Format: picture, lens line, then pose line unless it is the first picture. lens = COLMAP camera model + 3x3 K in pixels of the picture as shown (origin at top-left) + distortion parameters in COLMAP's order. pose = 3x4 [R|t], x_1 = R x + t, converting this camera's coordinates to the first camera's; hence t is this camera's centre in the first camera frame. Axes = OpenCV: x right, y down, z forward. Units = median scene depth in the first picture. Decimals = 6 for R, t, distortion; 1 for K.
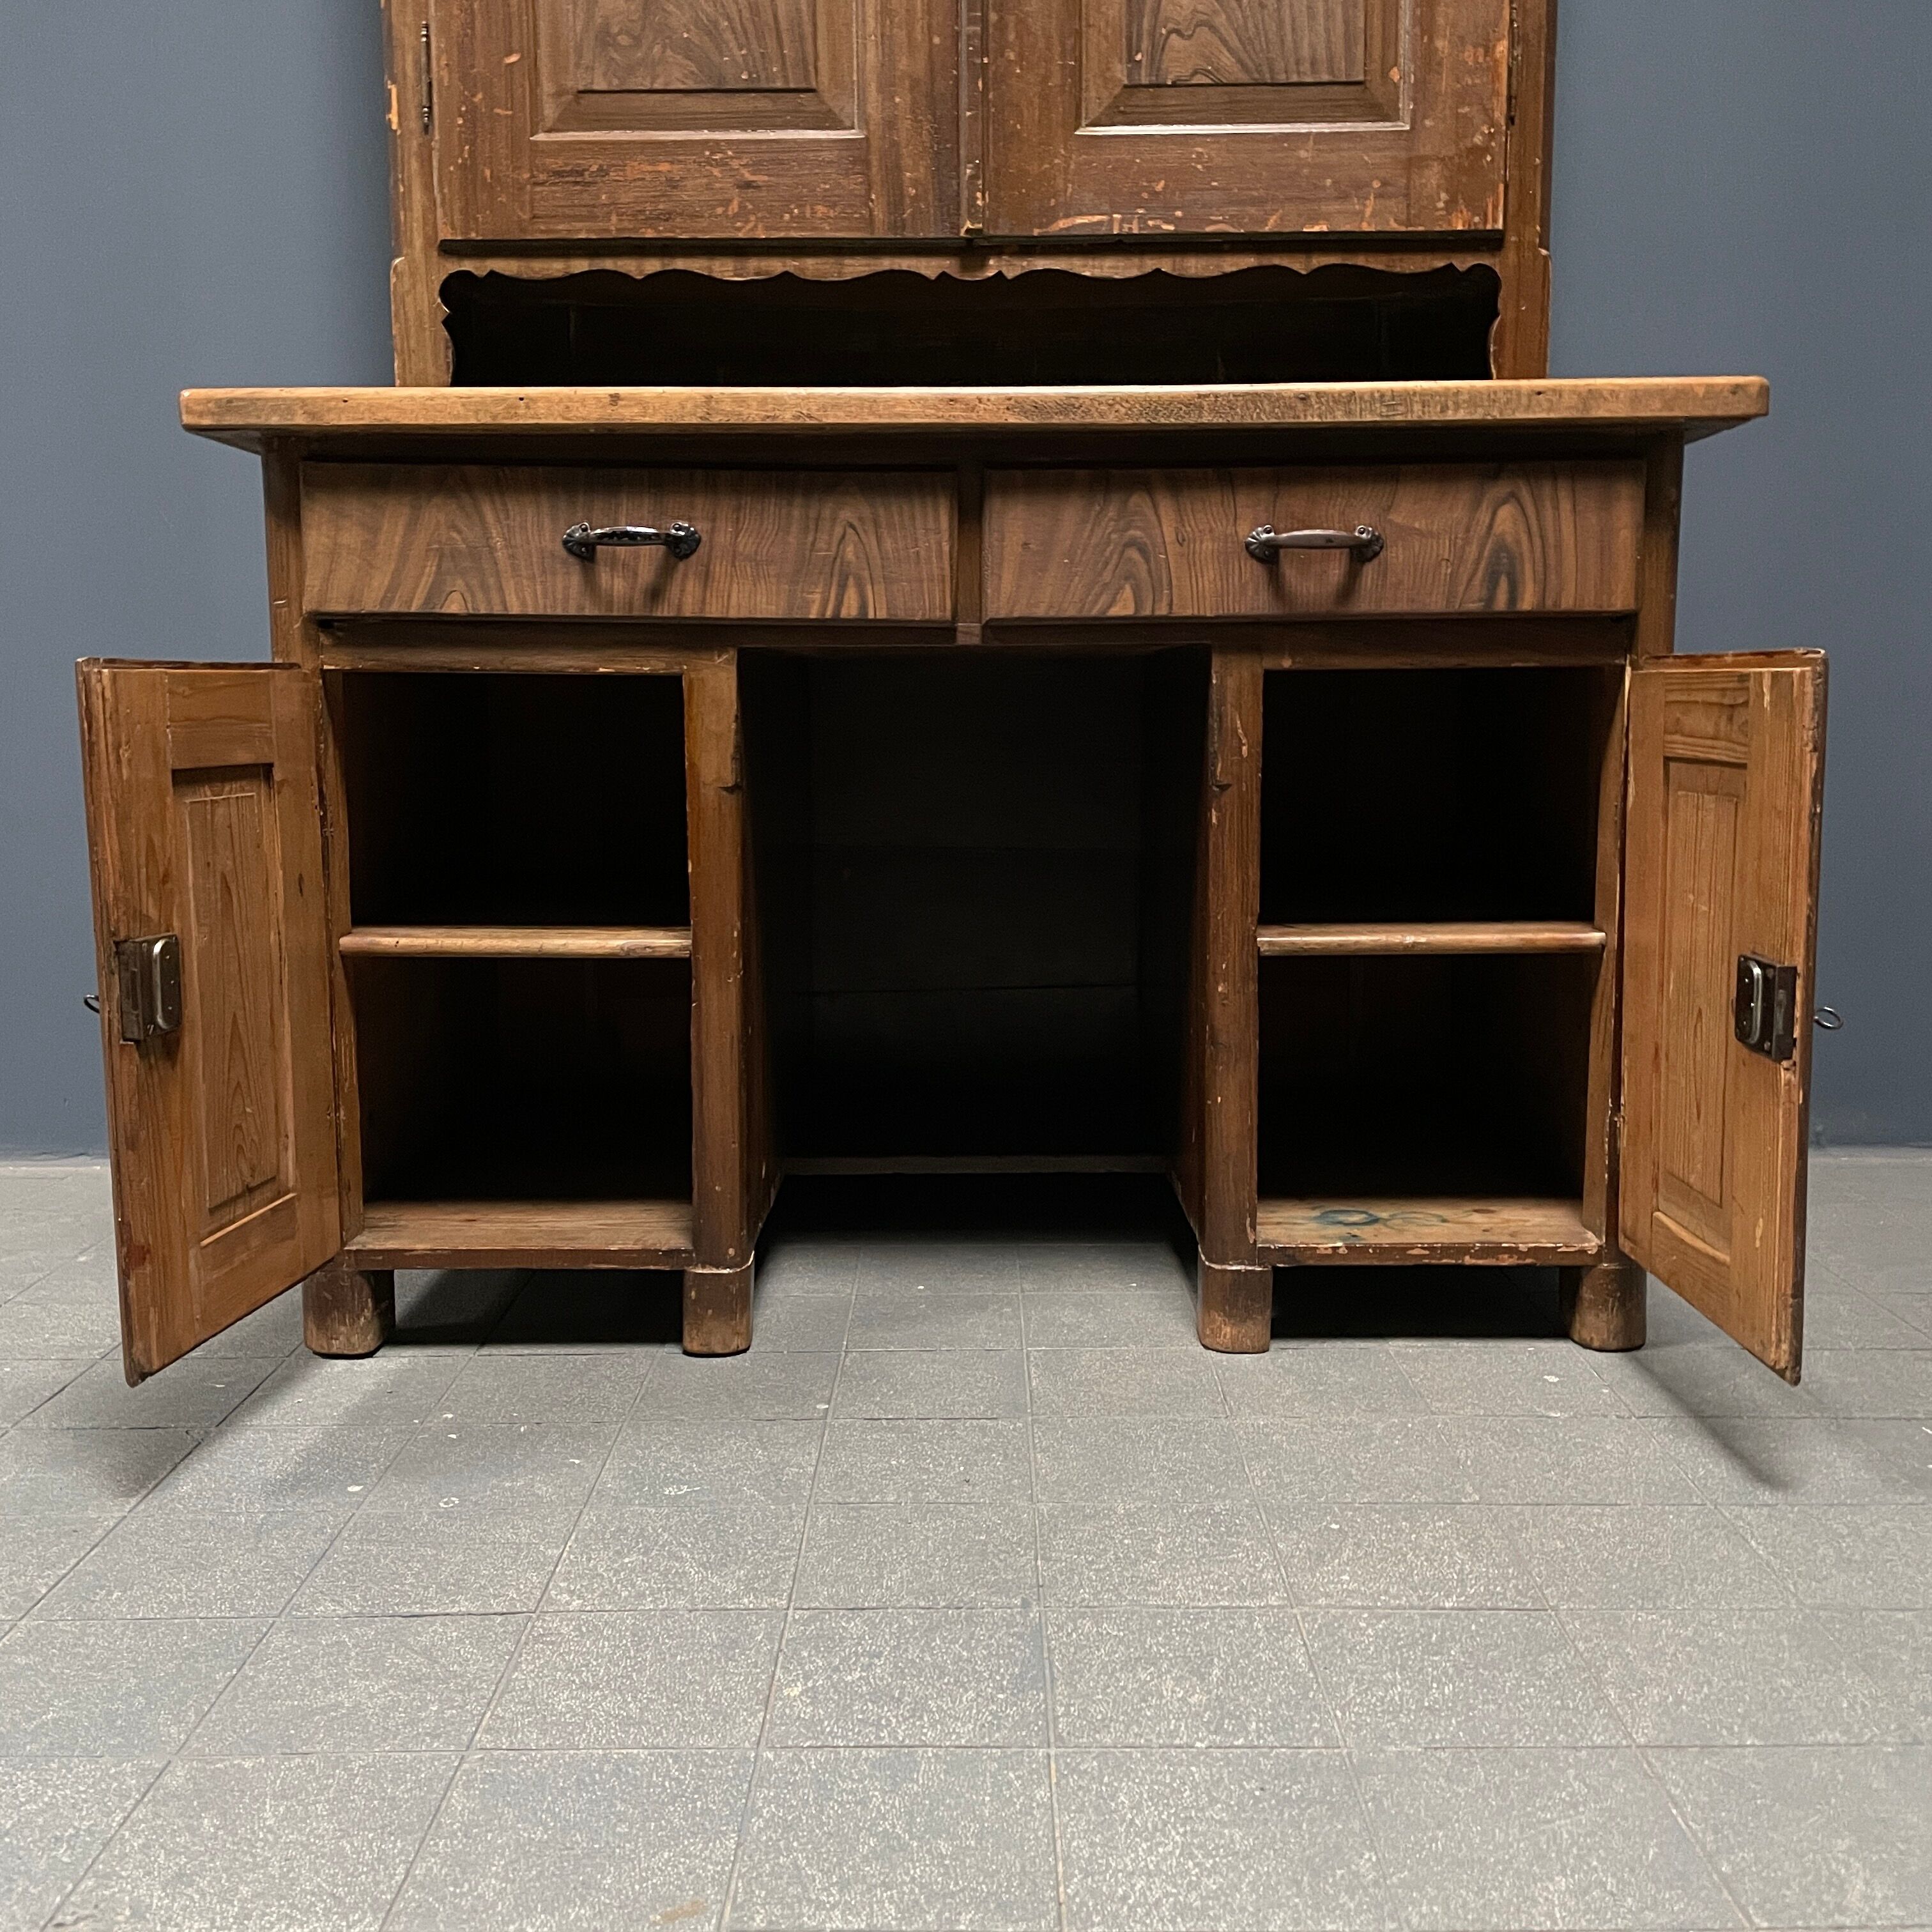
lens RADIAL K [[1953.9, 0, 961.9], [0, 1953.9, 954.6], [0, 0, 1]] dist [0.103326, -0.184323]
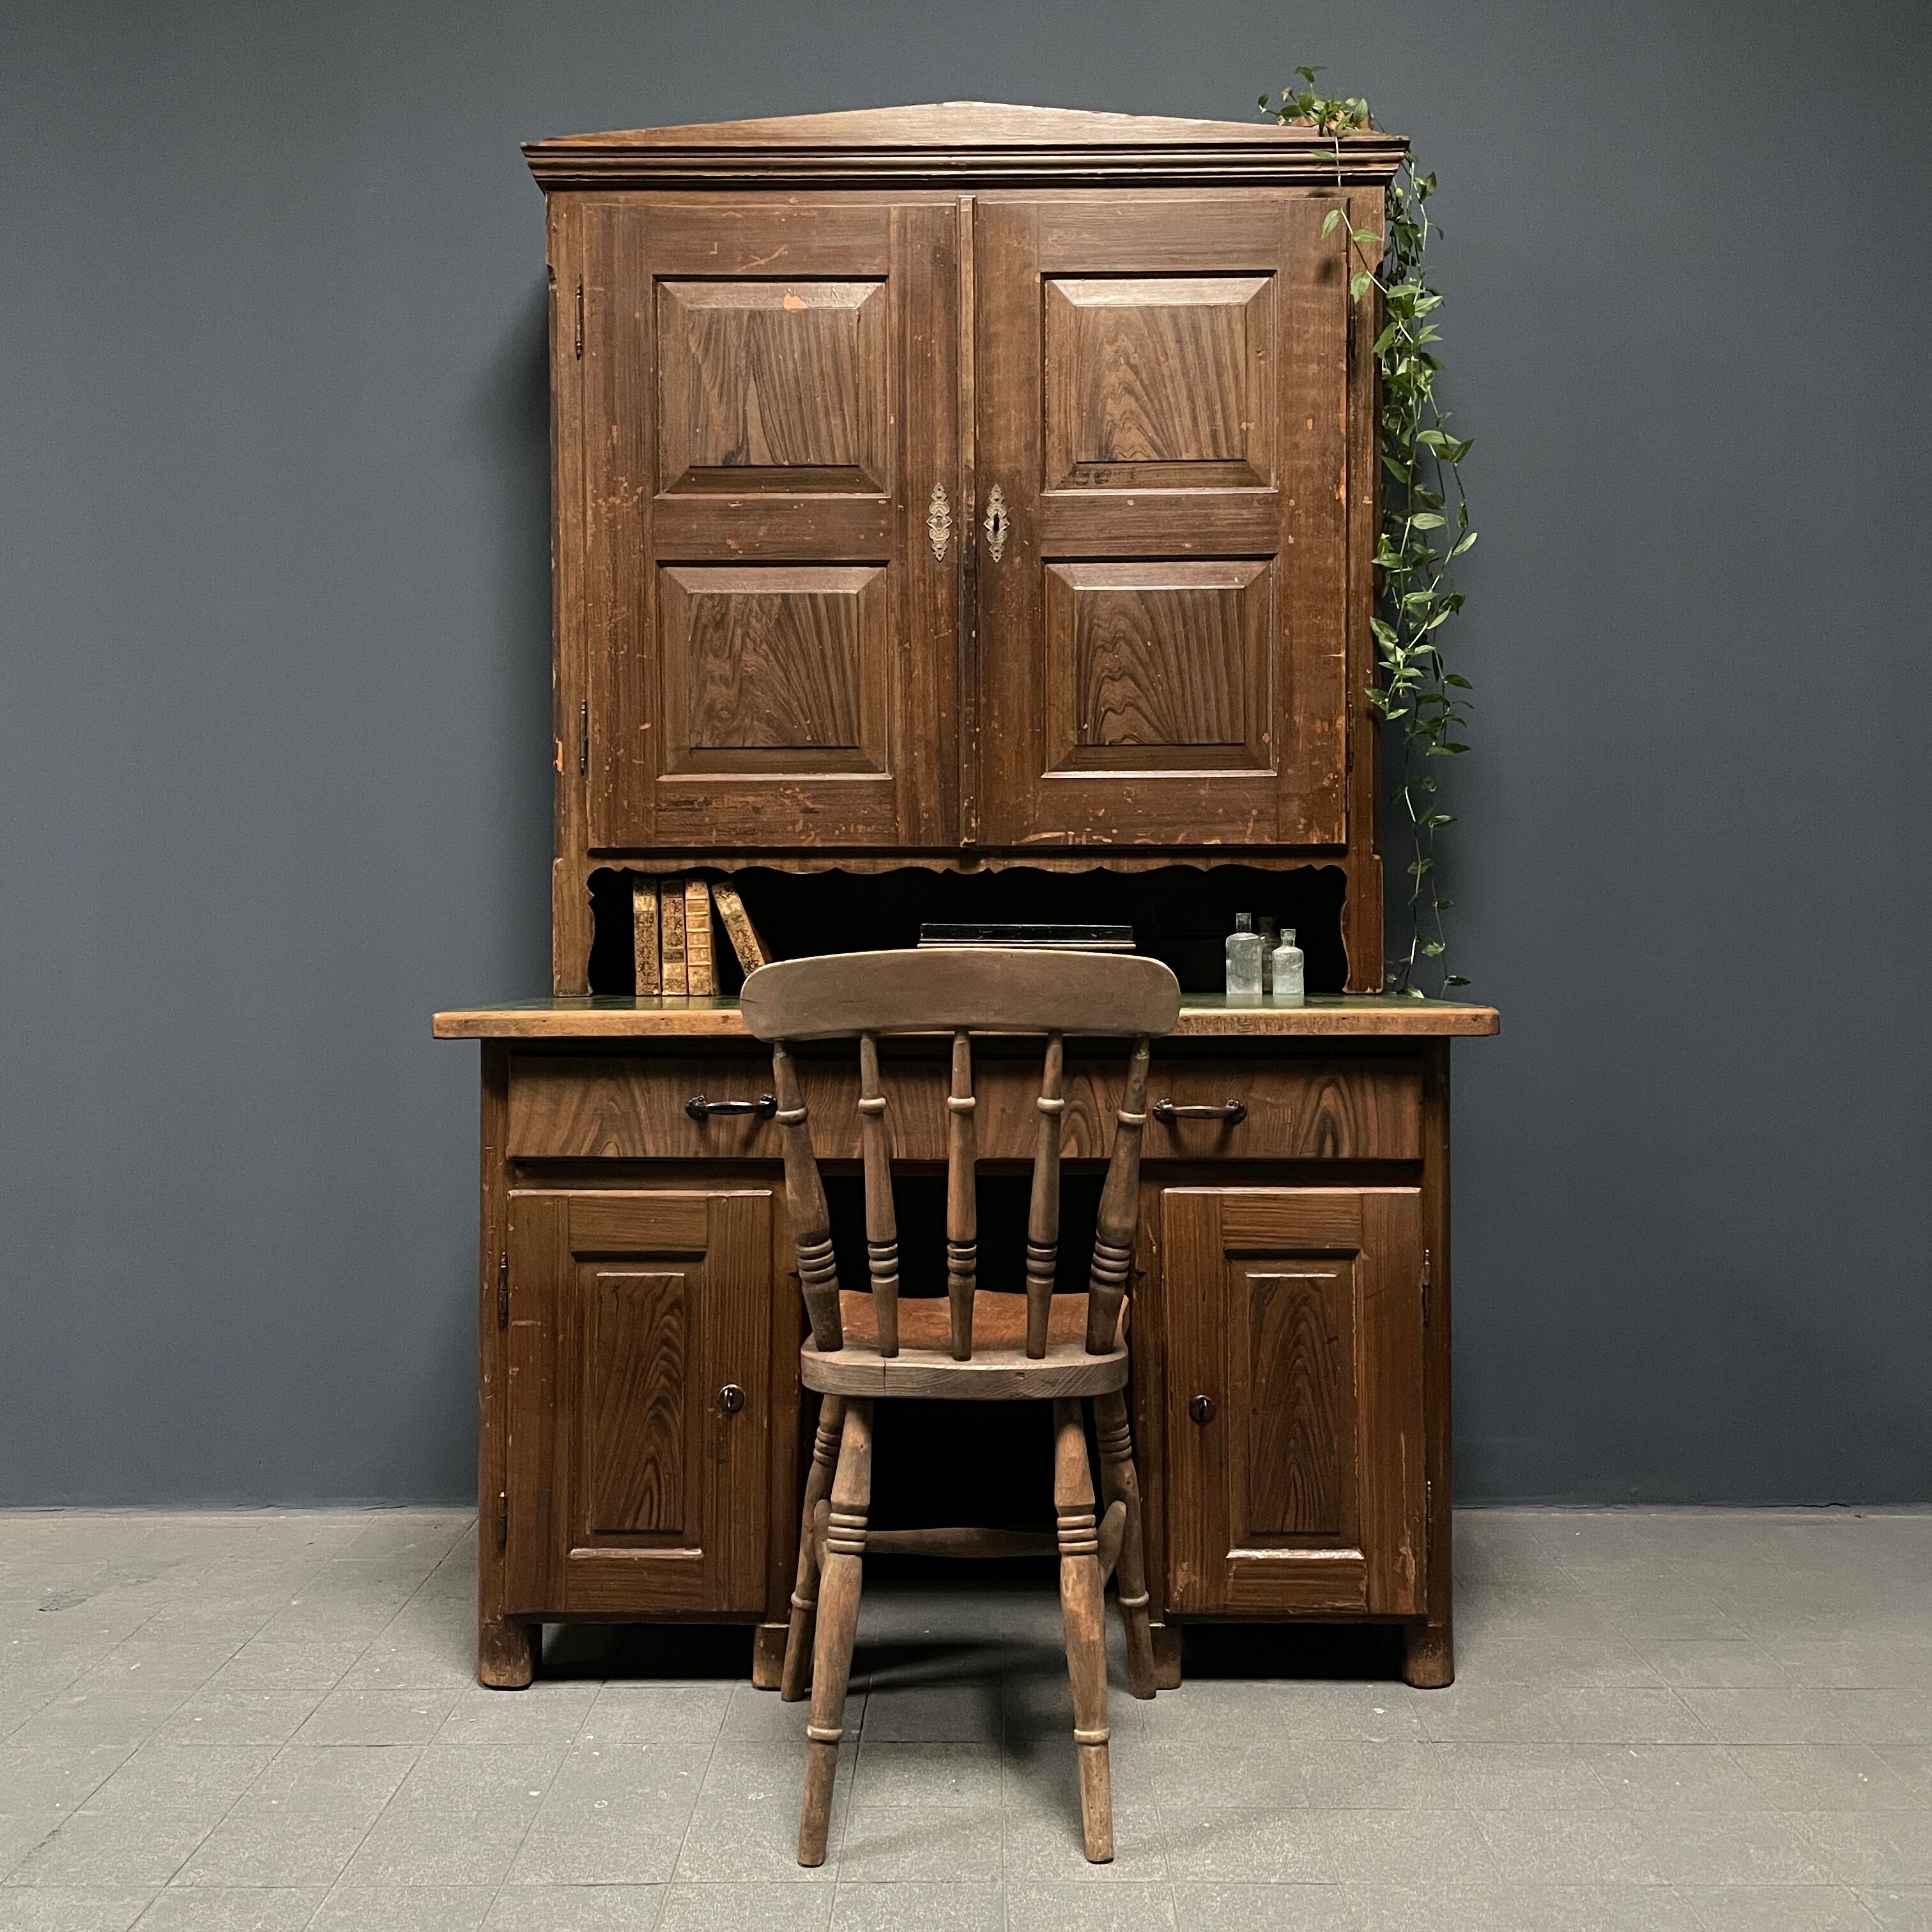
lens RADIAL K [[1947.2, 0, 966.5], [0, 1947.2, 951.2], [0, 0, 1]] dist [0.115535, -0.195975]
pose [[0.999987, 0.002233, -0.004649, 0.012953], [-0.002788, 0.992386, -0.123134, -0.146071], [0.004339, 0.123146, 0.992379, -0.454964]]
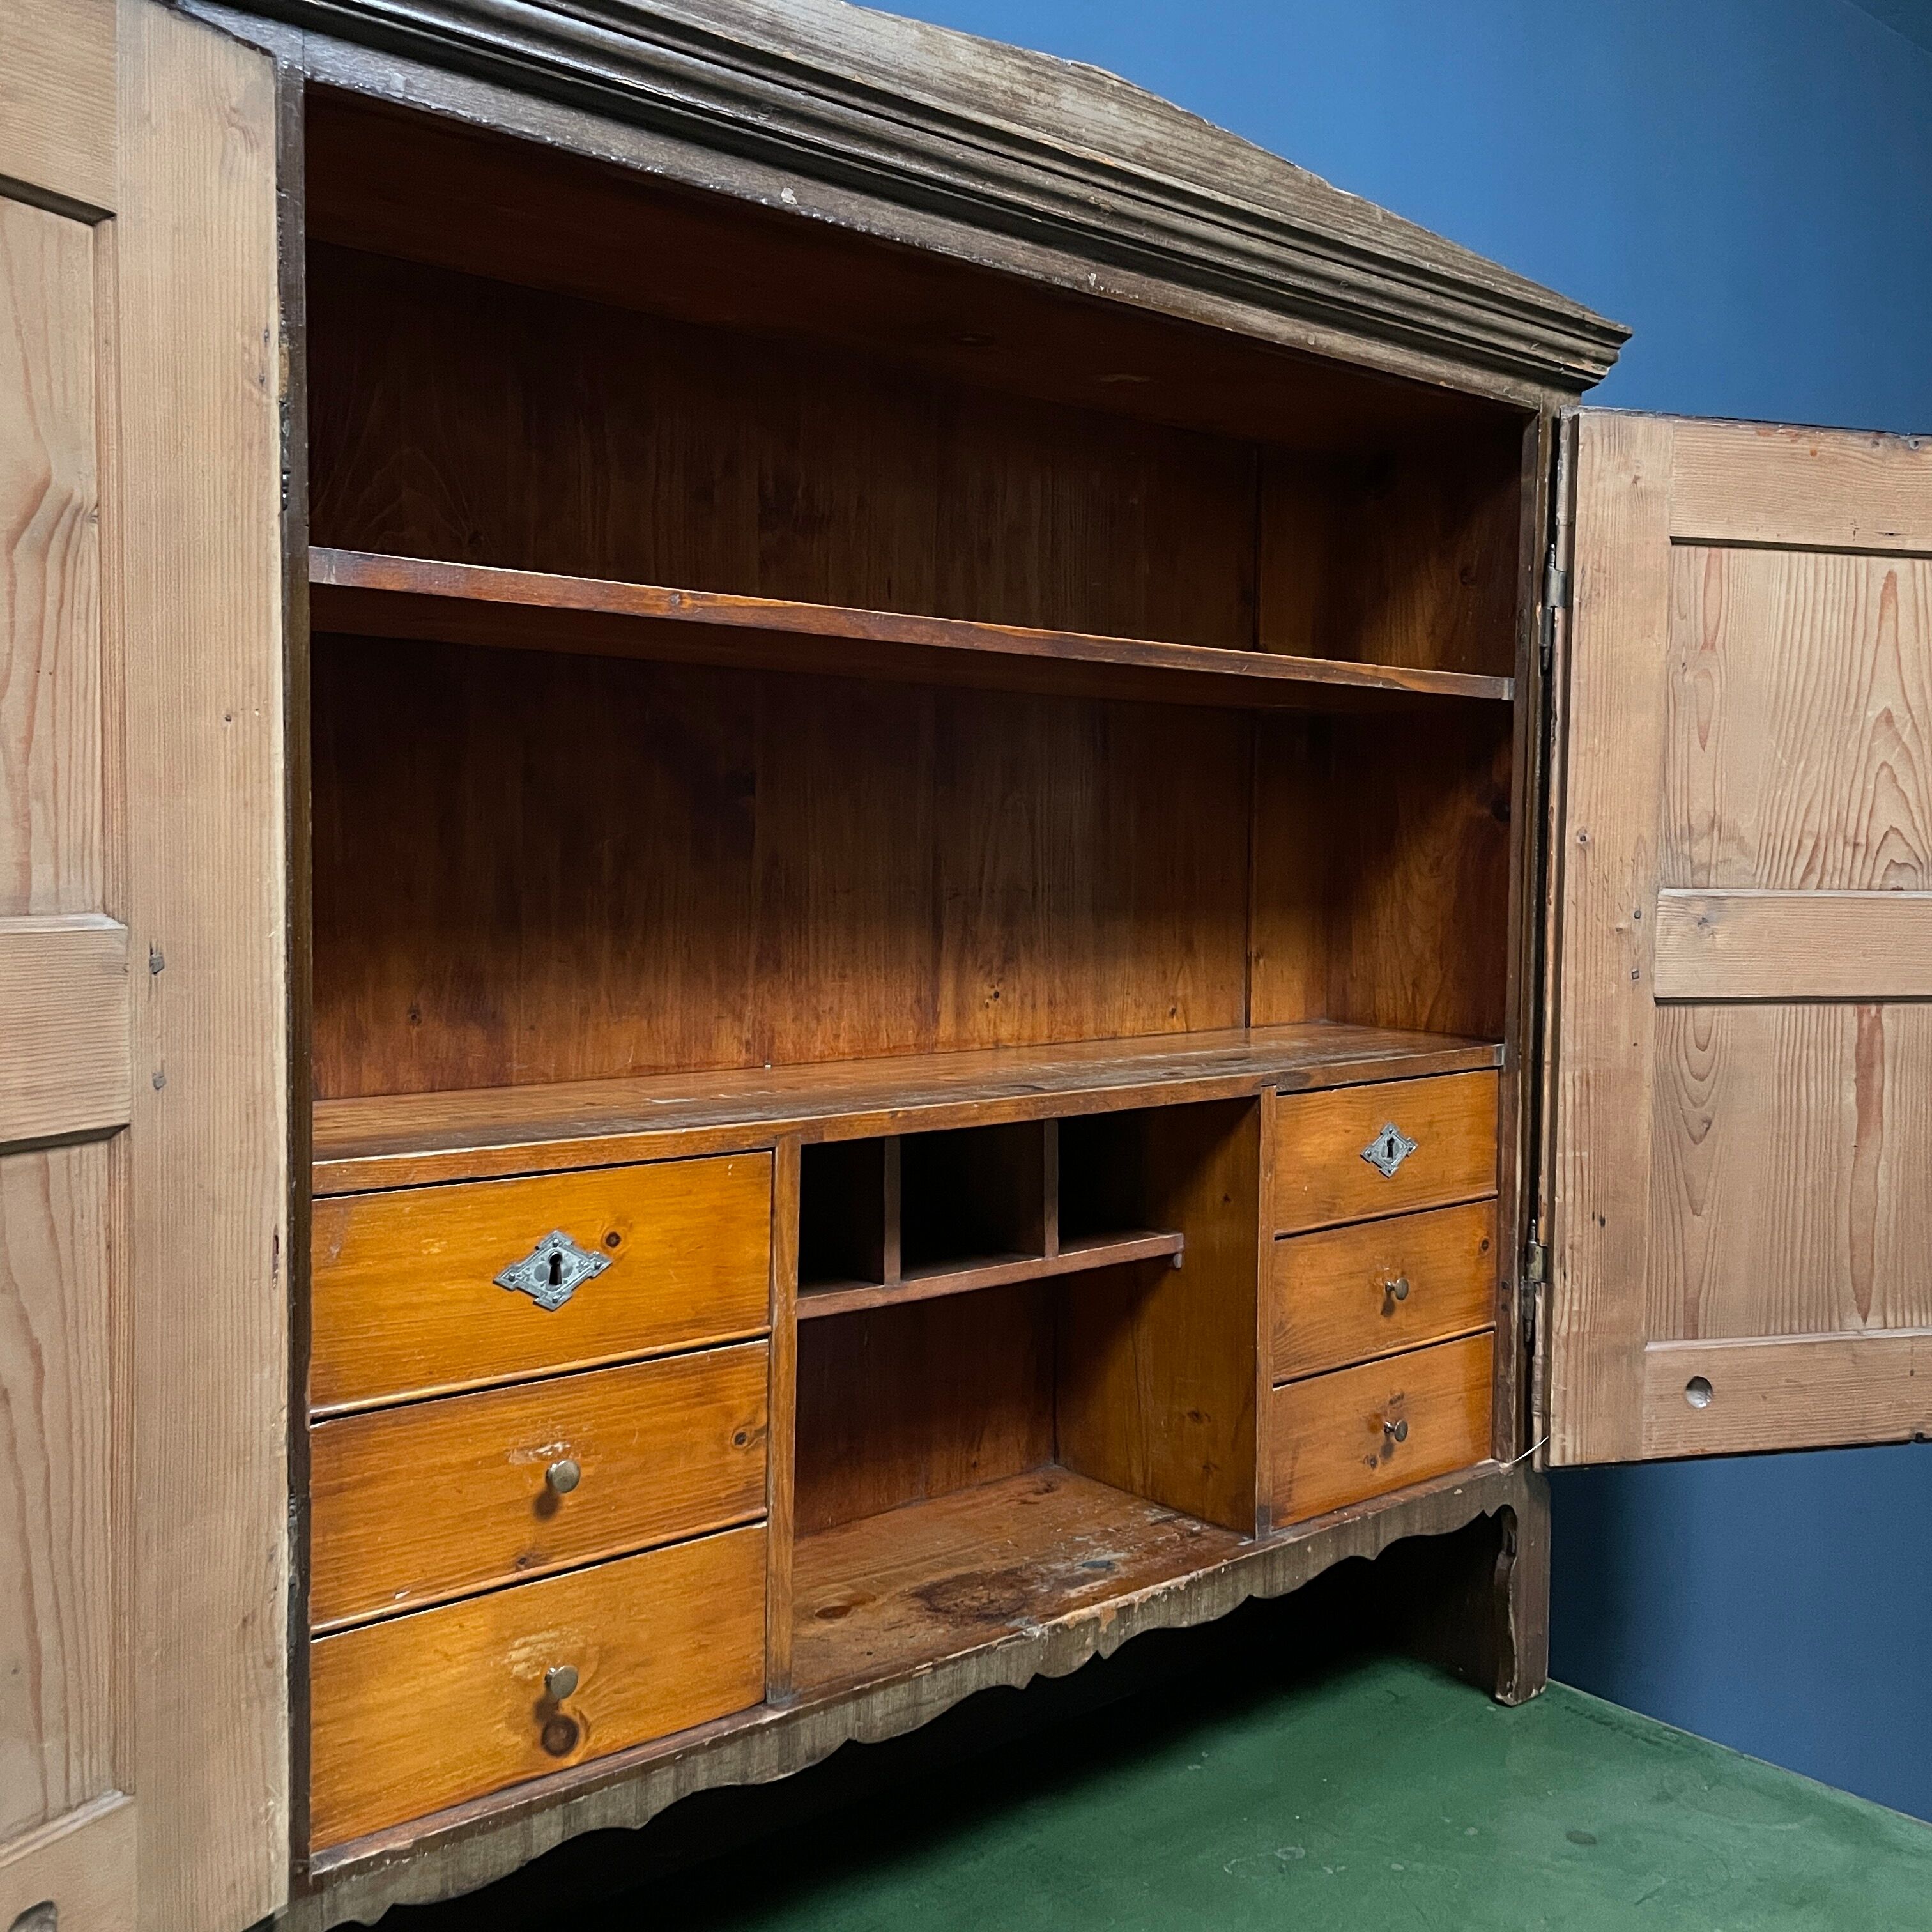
lens RADIAL K [[1947.2, 0, 966.5], [0, 1947.2, 951.2], [0, 0, 1]] dist [0.115535, -0.195975]
pose [[0.754756, -0.021274, 0.655661, -0.572003], [0.068481, 0.996568, -0.046496, -0.697565], [-0.652422, 0.079993, 0.753623, 0.613157]]
